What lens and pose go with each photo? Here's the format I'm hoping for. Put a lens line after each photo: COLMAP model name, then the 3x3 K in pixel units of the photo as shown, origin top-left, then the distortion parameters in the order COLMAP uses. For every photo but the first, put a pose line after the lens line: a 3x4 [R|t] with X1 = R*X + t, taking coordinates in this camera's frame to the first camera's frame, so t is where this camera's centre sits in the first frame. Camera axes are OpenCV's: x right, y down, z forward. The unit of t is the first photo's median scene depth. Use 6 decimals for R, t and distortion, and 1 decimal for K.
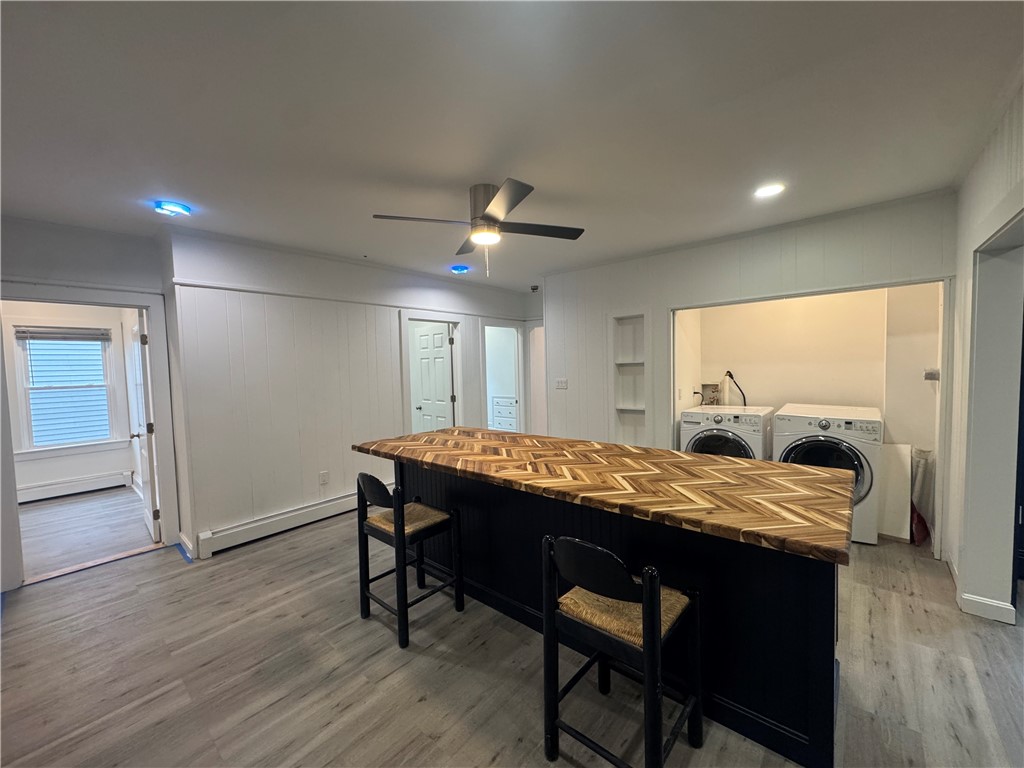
lens RADIAL K [[408.9, 0, 514.1], [0, 408.9, 383.3], [0, 0, 1]] dist [0.001329, 0.000172]
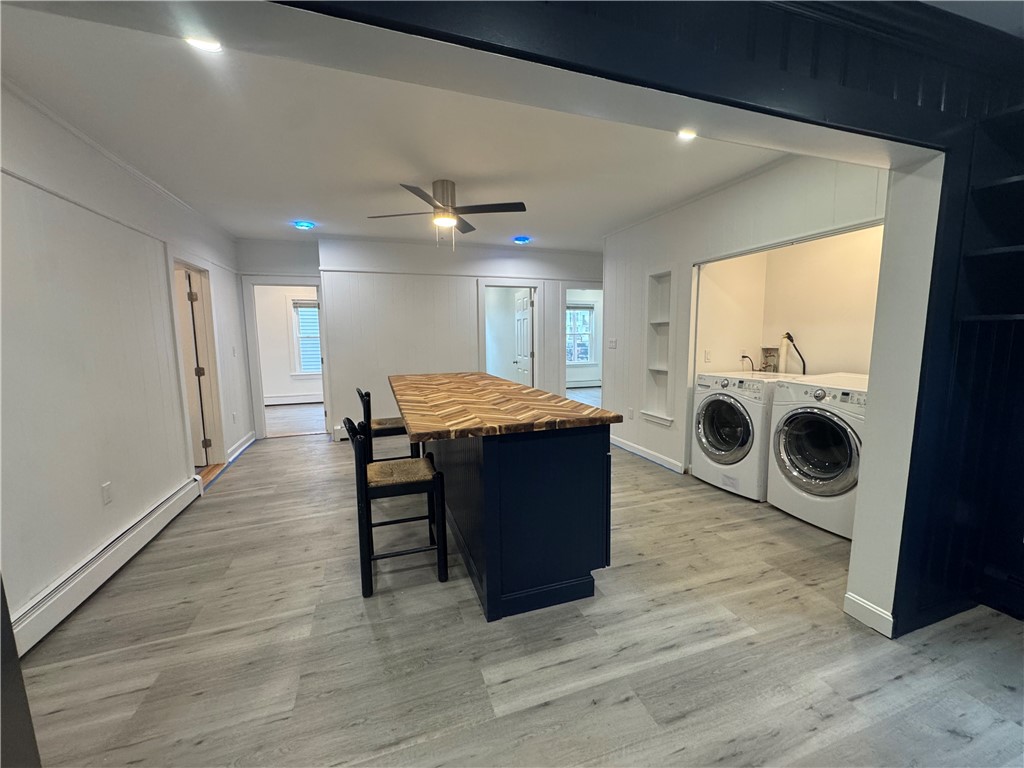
lens RADIAL K [[408.9, 0, 514.1], [0, 408.9, 383.3], [0, 0, 1]] dist [0.001329, 0.000172]
pose [[0.863168, 0.076960, -0.499017, 0.538018], [-0.035841, 0.995162, 0.091481, 0.020296], [0.503643, -0.061078, 0.861750, -0.028818]]
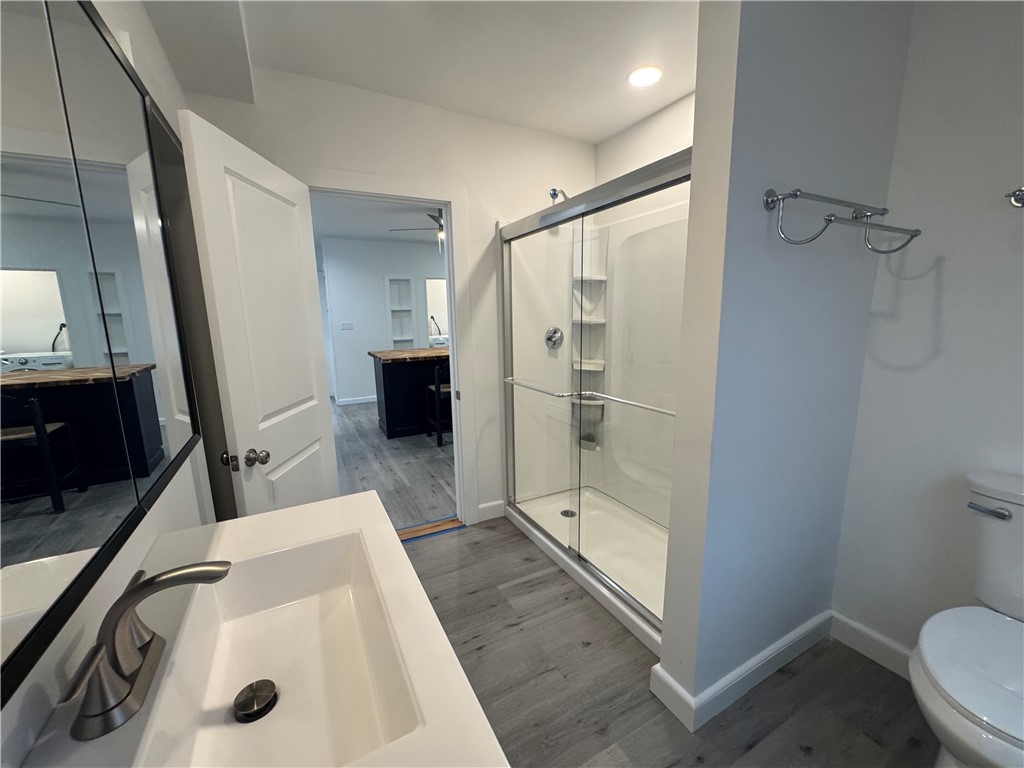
lens RADIAL K [[408.9, 0, 514.1], [0, 408.9, 383.3], [0, 0, 1]] dist [0.001329, 0.000172]
pose [[0.364329, -0.140110, 0.920670, -1.159311], [0.051462, 0.990136, 0.130317, 0.052097], [-0.929847, -0.000099, 0.367946, 0.031710]]
